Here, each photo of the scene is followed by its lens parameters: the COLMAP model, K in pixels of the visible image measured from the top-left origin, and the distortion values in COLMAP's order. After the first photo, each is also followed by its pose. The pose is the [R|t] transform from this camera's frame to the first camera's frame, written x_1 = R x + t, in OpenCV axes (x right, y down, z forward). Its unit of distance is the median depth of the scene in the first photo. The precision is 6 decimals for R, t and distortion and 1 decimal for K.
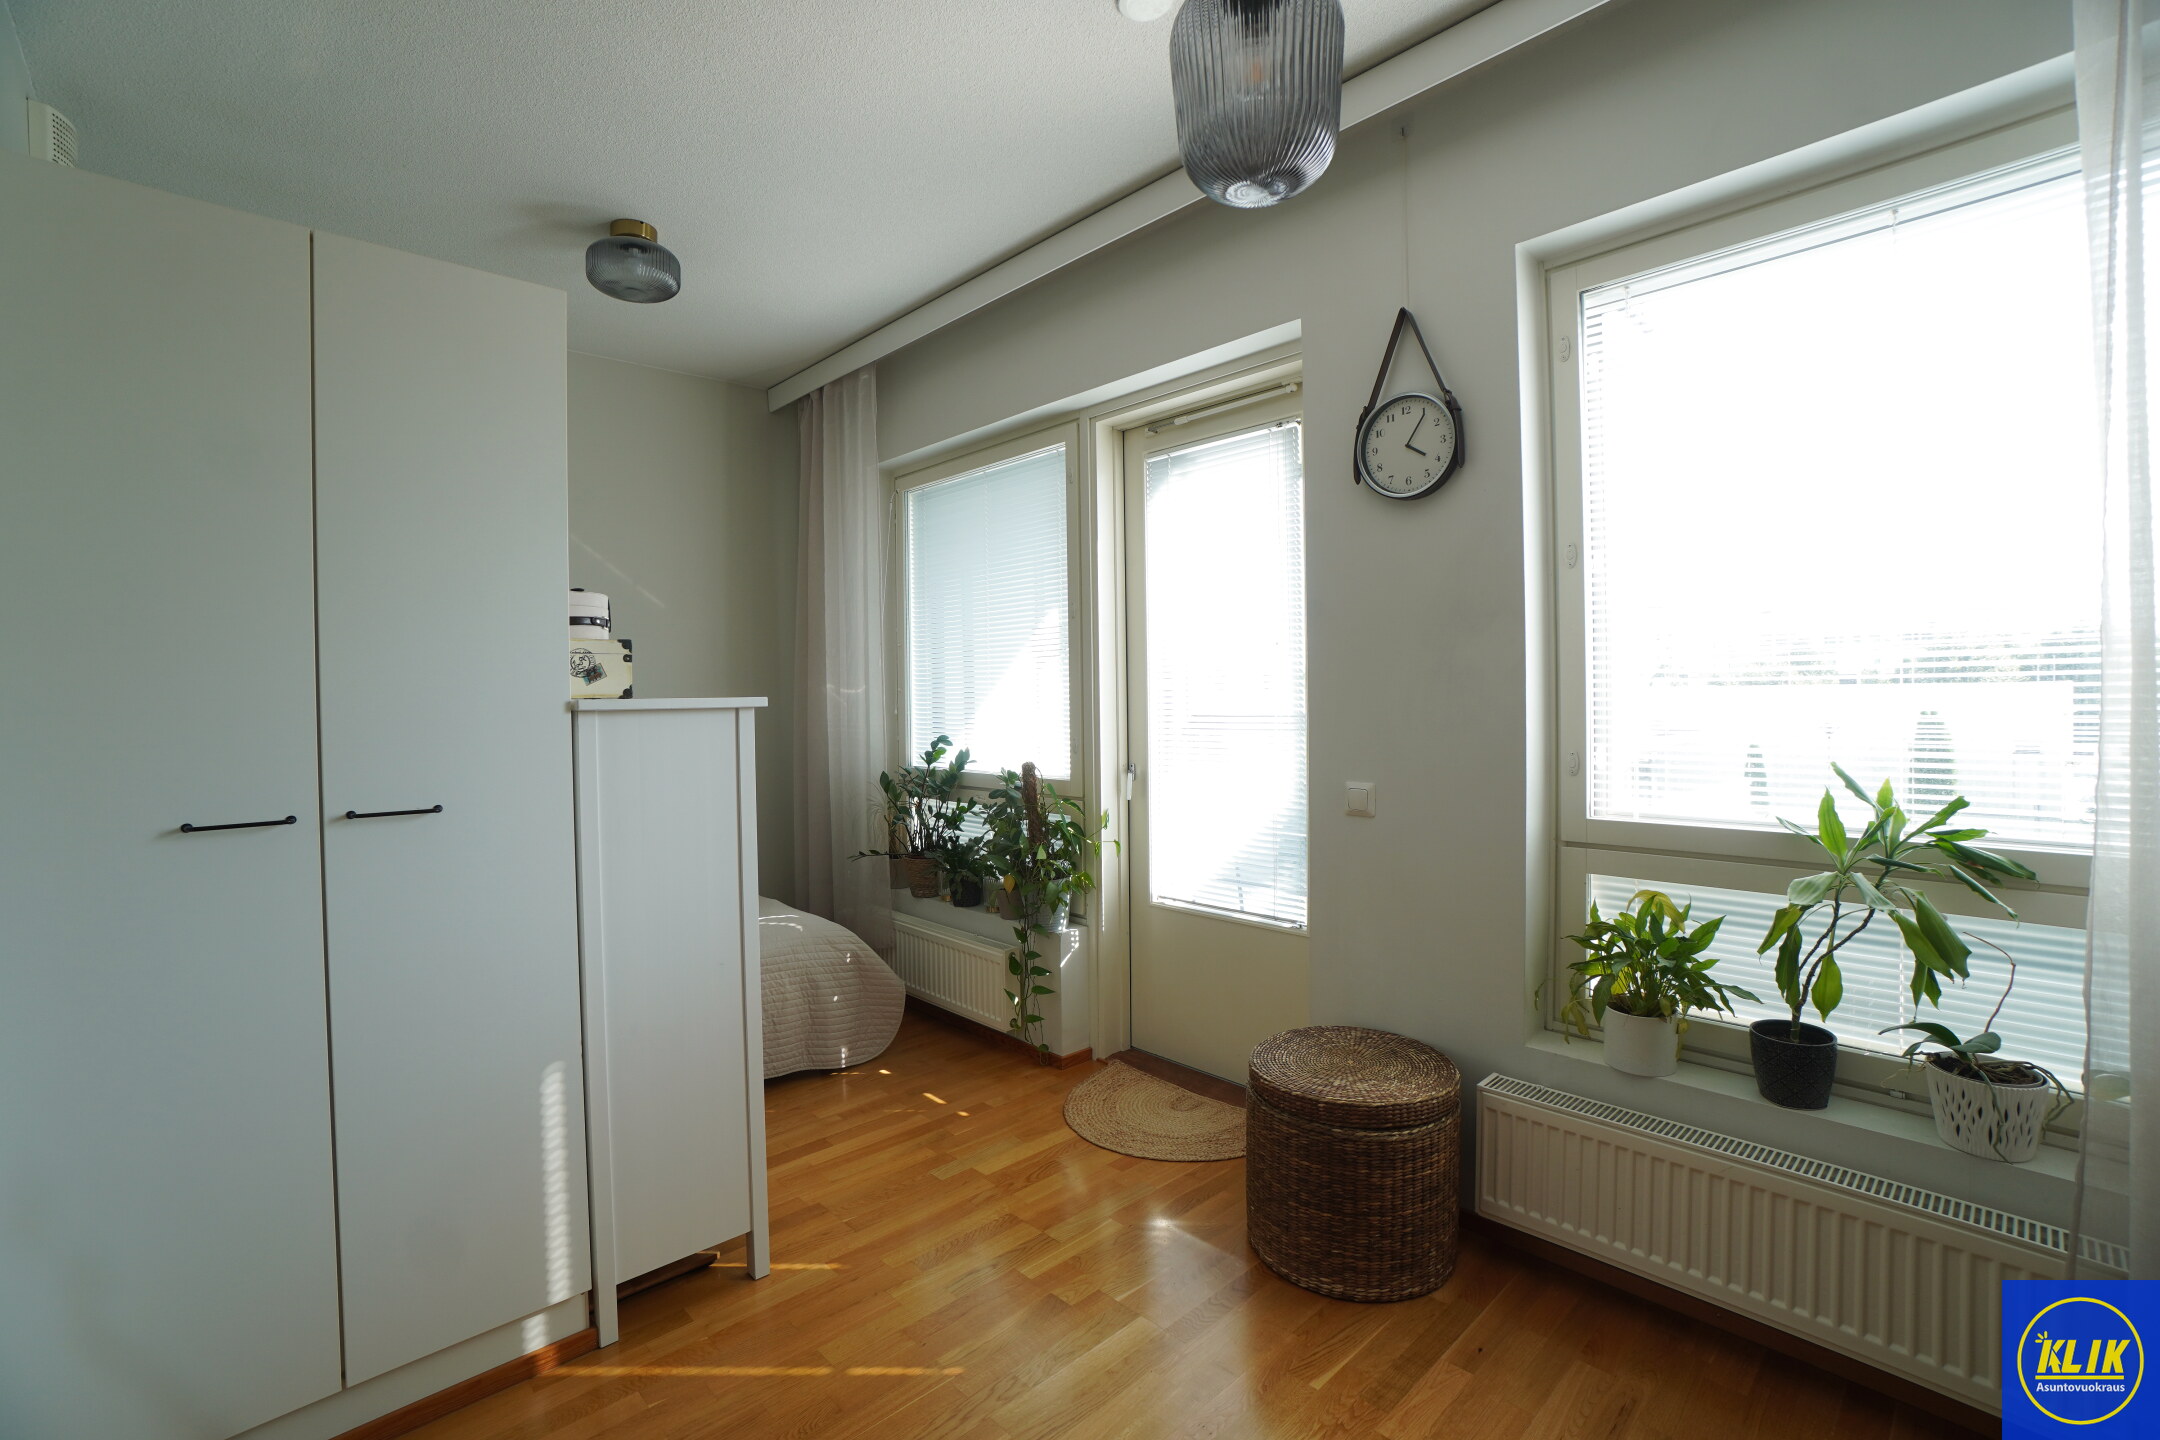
lens RADIAL K [[952.2, 0, 1075.4], [0, 952.2, 708.3], [0, 0, 1]] dist [-0.067259, 0.026552]
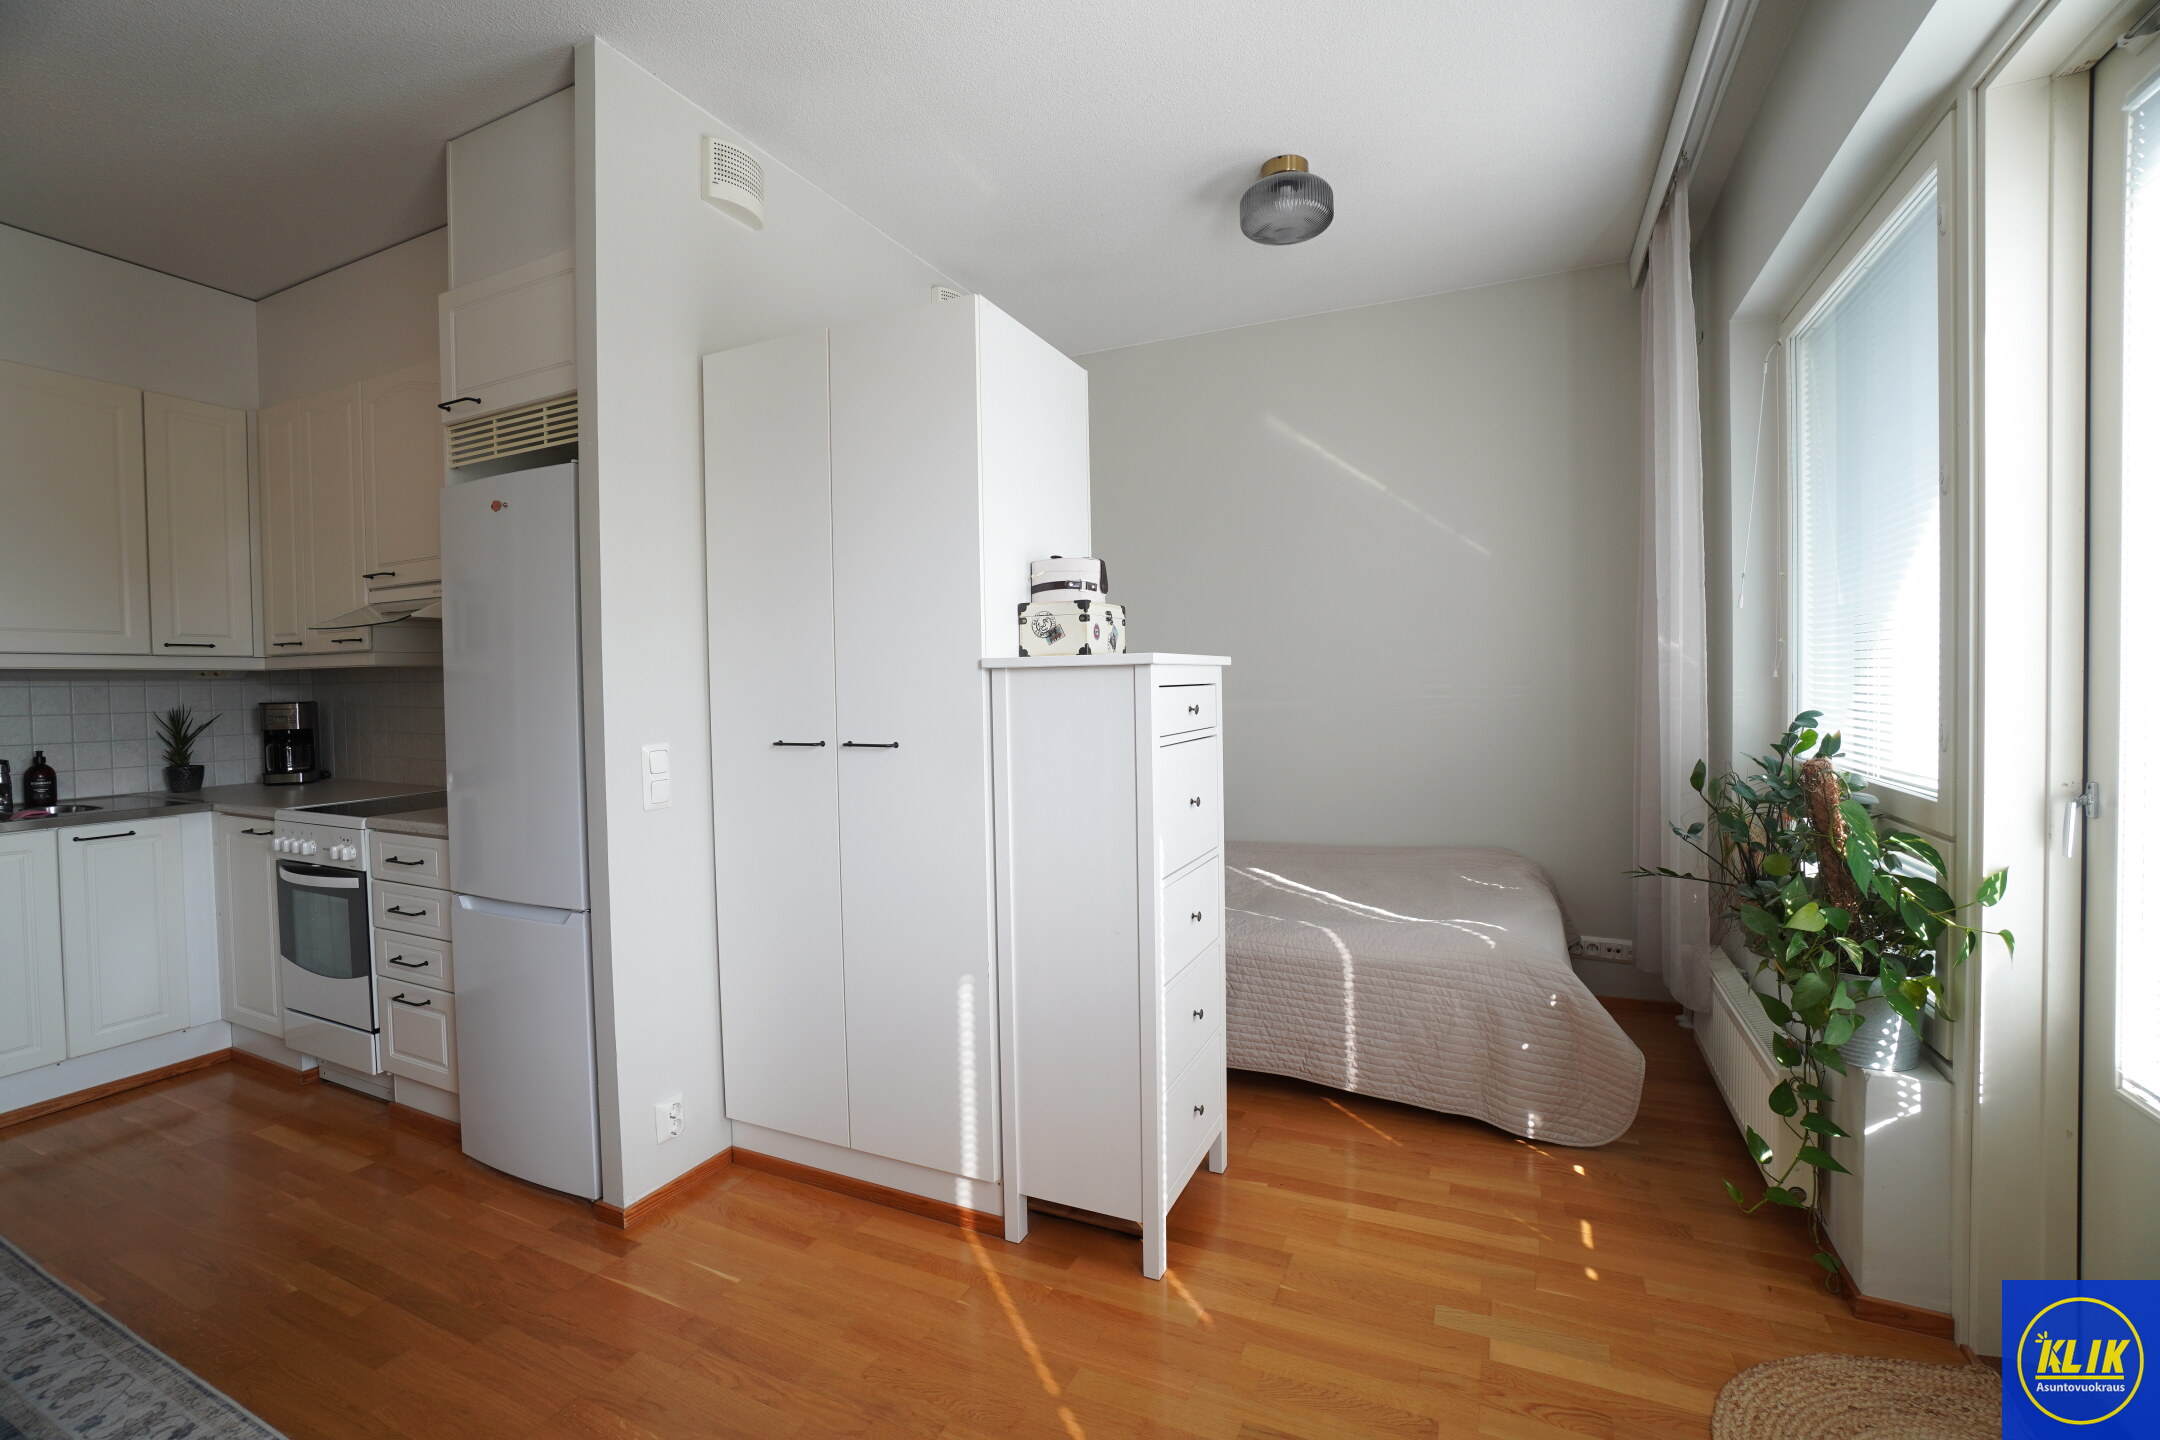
lens RADIAL K [[952.2, 0, 1075.4], [0, 952.2, 708.3], [0, 0, 1]] dist [-0.067259, 0.026552]
pose [[0.355211, 0.028840, -0.934341, 0.364164], [0.000745, 0.999515, 0.031135, 0.009964], [0.934786, -0.011756, 0.355017, 0.448432]]
